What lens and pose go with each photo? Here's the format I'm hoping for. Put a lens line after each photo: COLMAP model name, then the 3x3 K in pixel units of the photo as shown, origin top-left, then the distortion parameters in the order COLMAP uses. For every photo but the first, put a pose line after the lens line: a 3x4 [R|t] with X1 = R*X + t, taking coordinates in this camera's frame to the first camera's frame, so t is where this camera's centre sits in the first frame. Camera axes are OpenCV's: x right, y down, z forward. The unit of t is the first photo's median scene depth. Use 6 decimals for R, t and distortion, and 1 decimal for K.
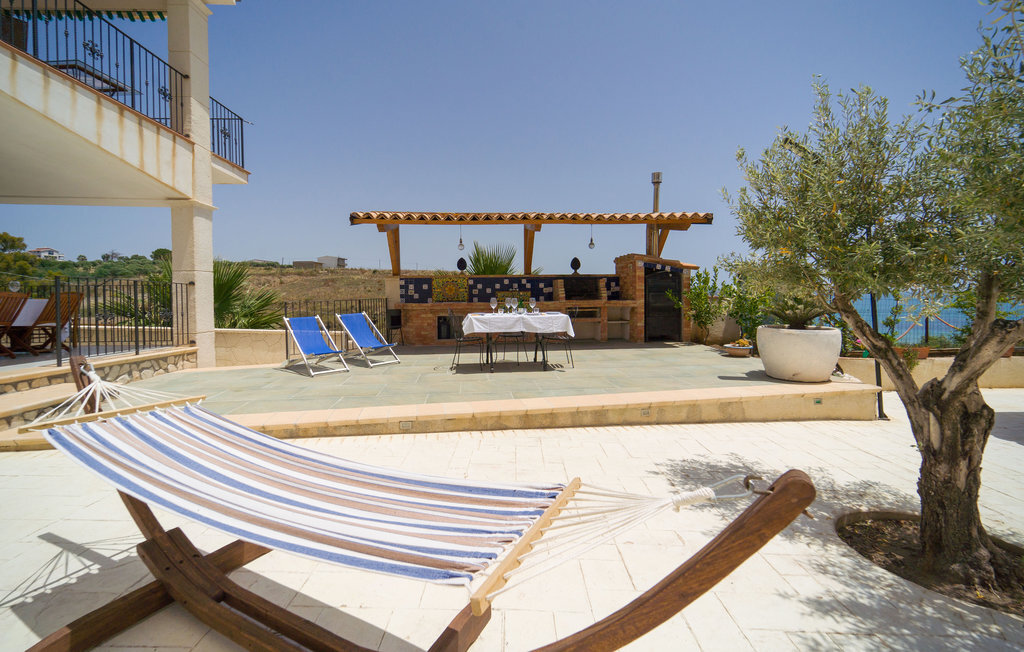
lens RADIAL K [[425.9, 0, 507.2], [0, 425.9, 303.1], [0, 0, 1]] dist [-0.000796, 0.000265]
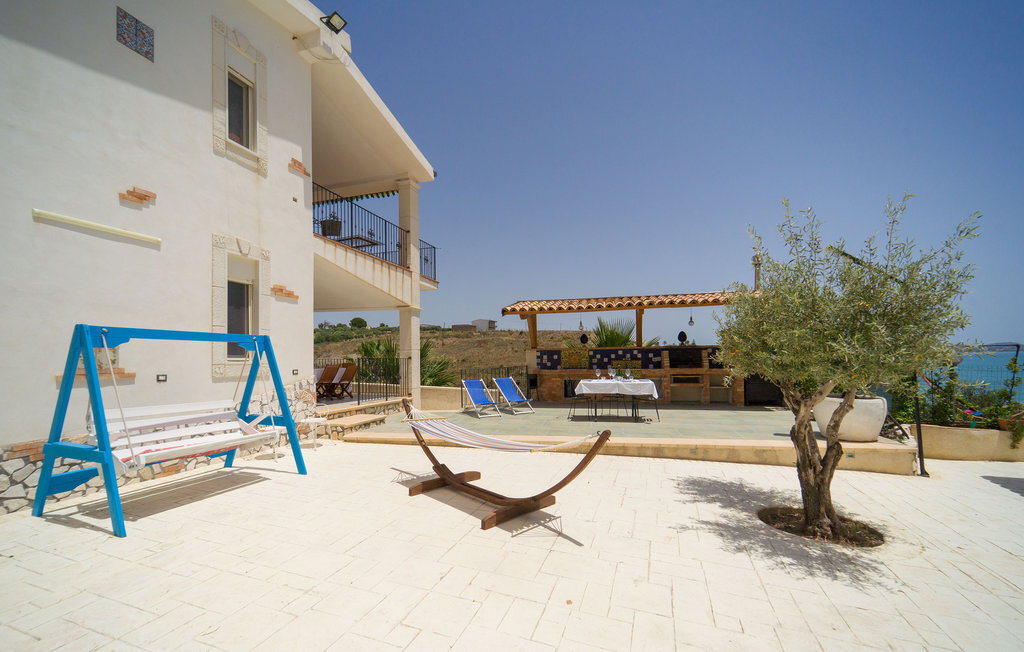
lens RADIAL K [[426.0, 0, 497.2], [0, 426.0, 347.3], [0, 0, 1]] dist [-0.001588, -0.000356]
pose [[0.936282, -0.009719, -0.351115, 0.127646], [-0.002536, 0.999404, -0.034425, -0.029053], [0.351240, 0.033122, 0.935699, -0.367892]]
